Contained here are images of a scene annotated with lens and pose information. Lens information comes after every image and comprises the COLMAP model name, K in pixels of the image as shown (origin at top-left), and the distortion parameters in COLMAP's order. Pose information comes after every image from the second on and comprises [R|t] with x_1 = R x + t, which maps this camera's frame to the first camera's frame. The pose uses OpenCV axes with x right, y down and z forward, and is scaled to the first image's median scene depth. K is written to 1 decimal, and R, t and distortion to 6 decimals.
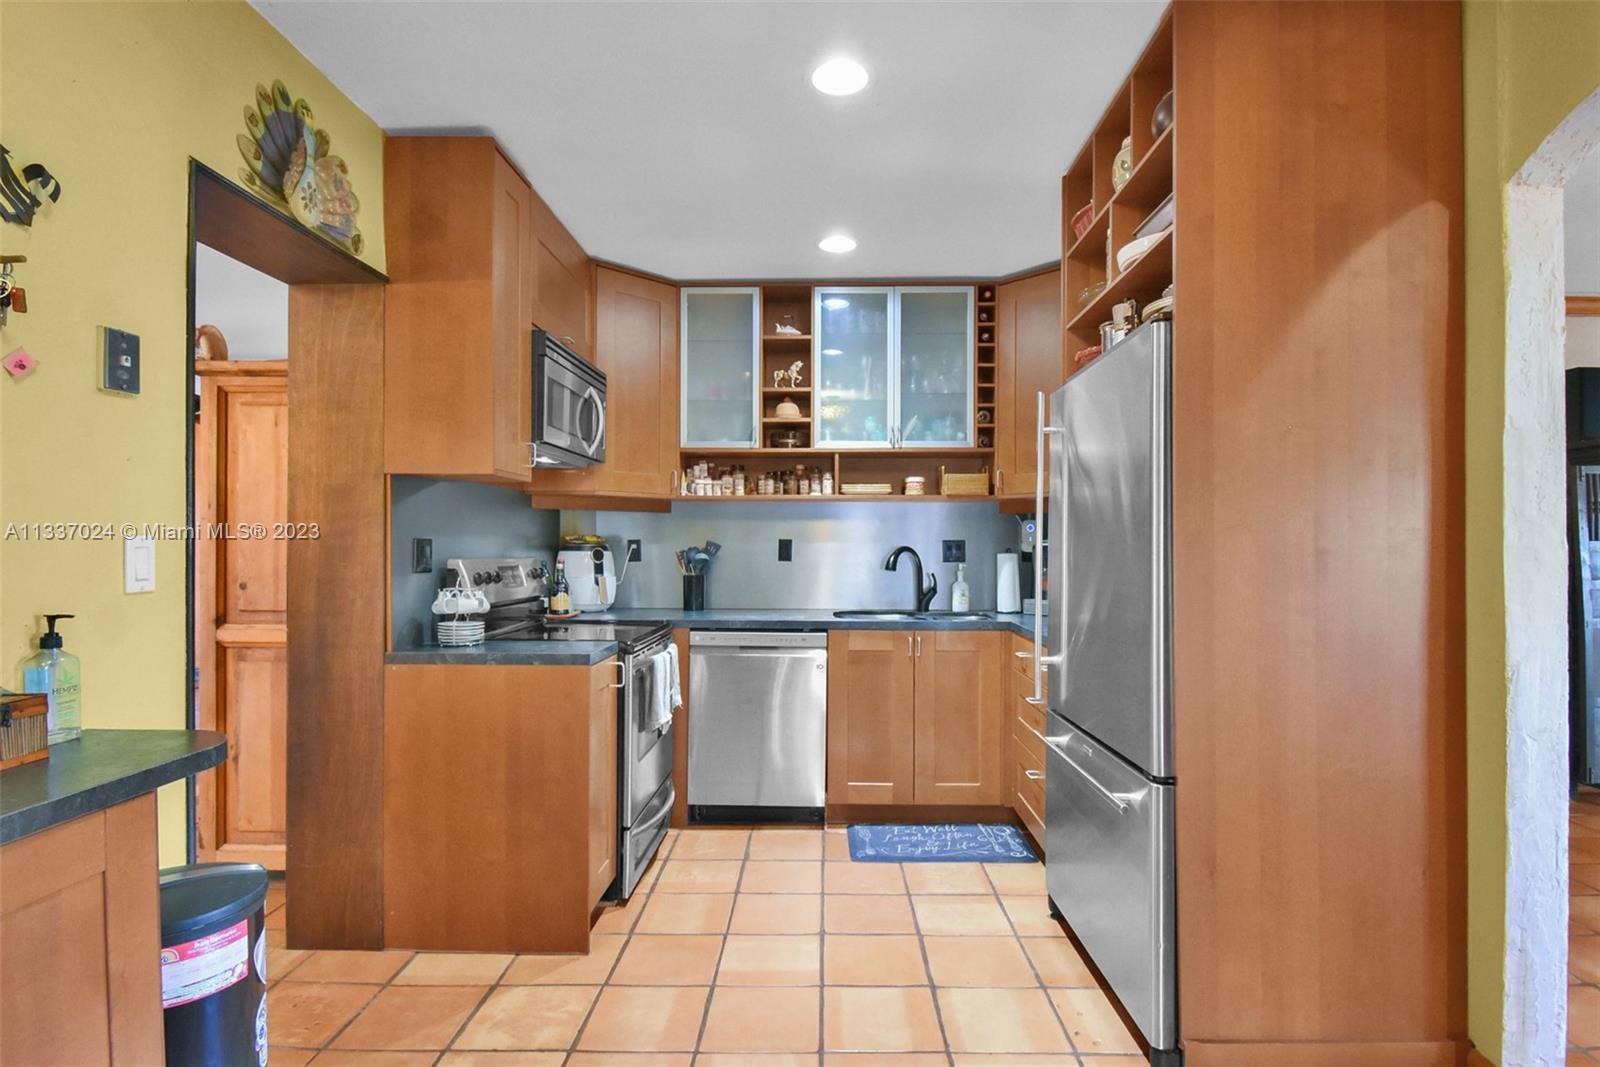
lens RADIAL K [[742.6, 0, 805.2], [0, 742.6, 540.4], [0, 0, 1]] dist [0.015571, -0.025389]
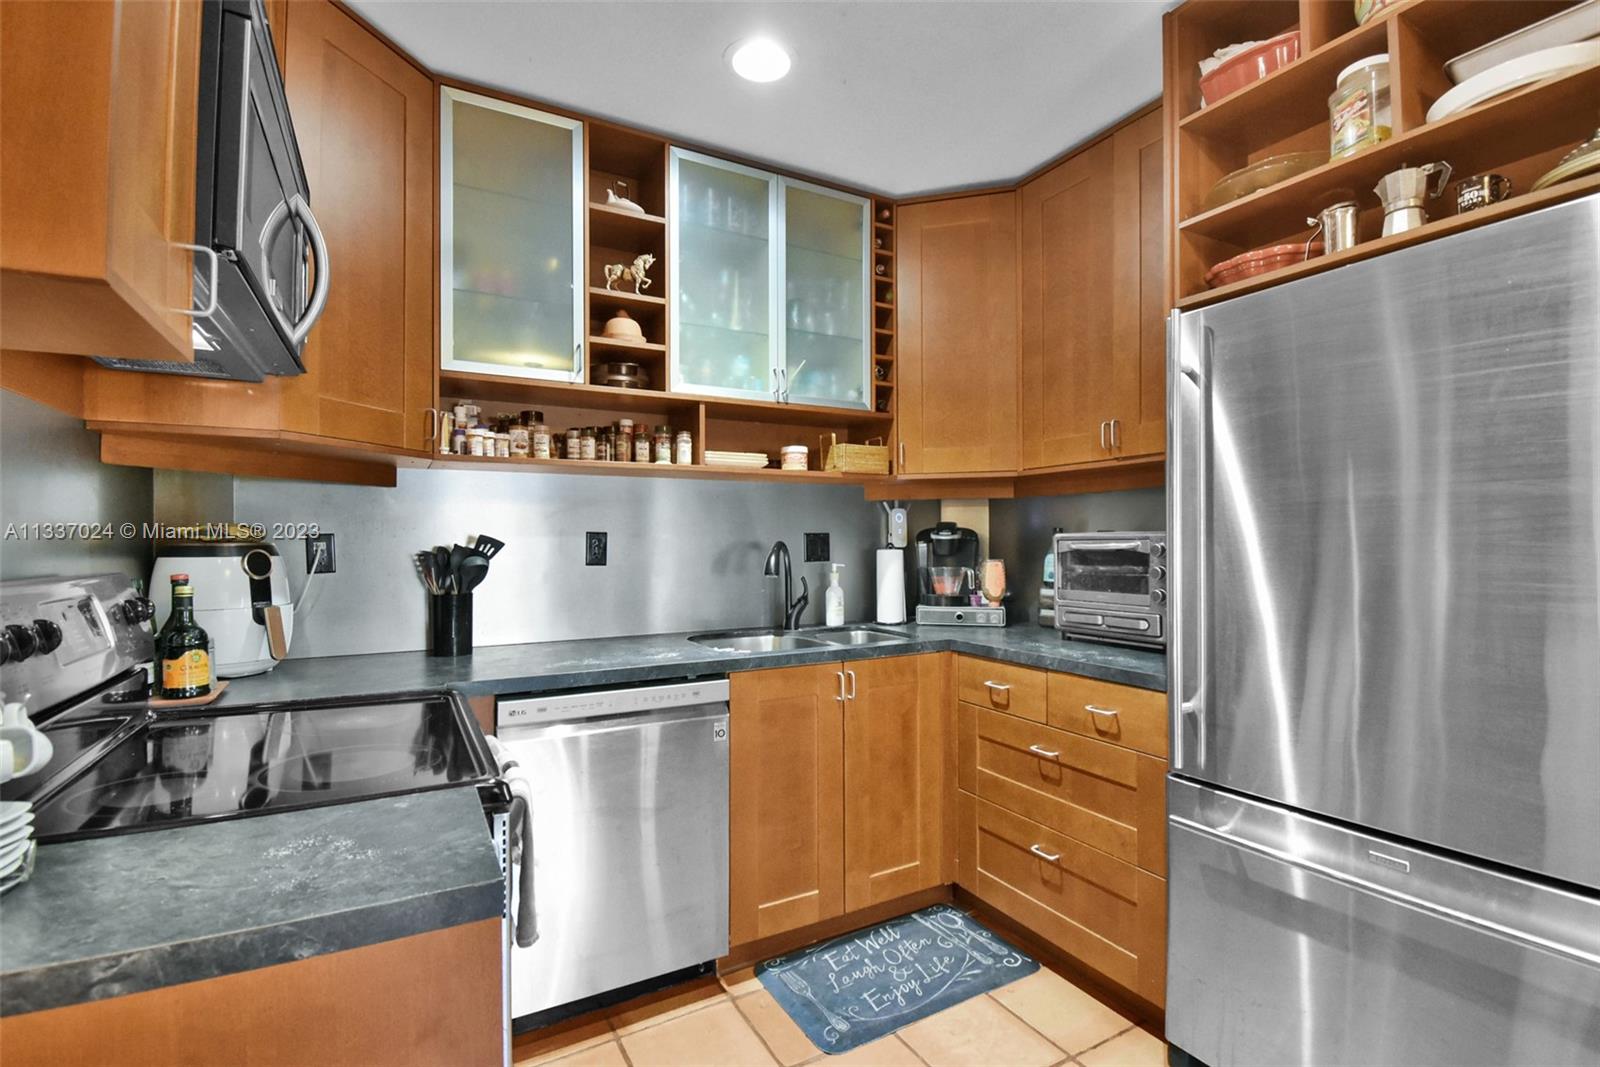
lens RADIAL K [[721.7, 0, 806.2], [0, 721.7, 531.0], [0, 0, 1]] dist [0.014901, -0.028798]
pose [[0.871749, -0.001502, 0.489951, -0.194172], [0.000744, 0.999998, 0.001743, -0.003436], [-0.489953, -0.001155, 0.871748, 0.386977]]
